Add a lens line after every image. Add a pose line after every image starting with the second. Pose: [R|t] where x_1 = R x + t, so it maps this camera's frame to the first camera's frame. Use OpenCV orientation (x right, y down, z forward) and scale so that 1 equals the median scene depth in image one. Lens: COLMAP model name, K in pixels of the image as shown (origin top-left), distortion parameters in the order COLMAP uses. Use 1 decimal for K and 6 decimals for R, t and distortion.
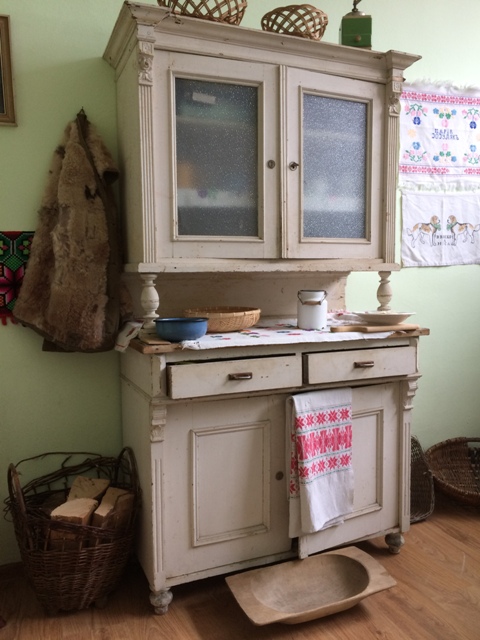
lens RADIAL K [[545.0, 0, 239.1], [0, 545.0, 323.3], [0, 0, 1]] dist [0.071685, -0.112404]
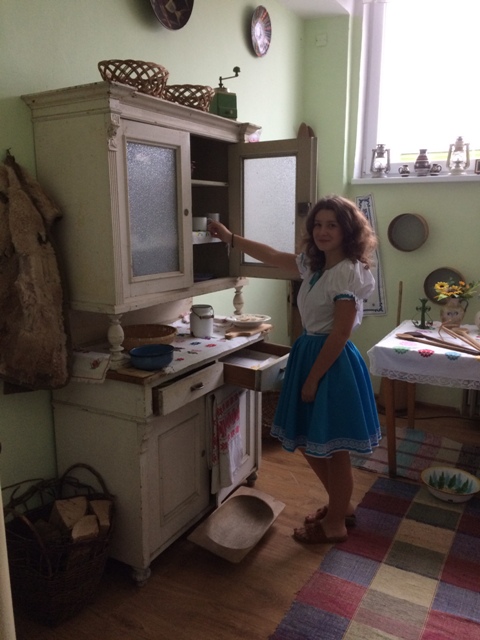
lens RADIAL K [[545.0, 0, 237.6], [0, 545.0, 321.9], [0, 0, 1]] dist [0.071685, -0.112404]
pose [[0.790662, -0.113238, 0.601691, -0.625776], [0.052977, 0.991715, 0.117025, -0.184609], [-0.609957, -0.060651, 0.790110, -0.062870]]
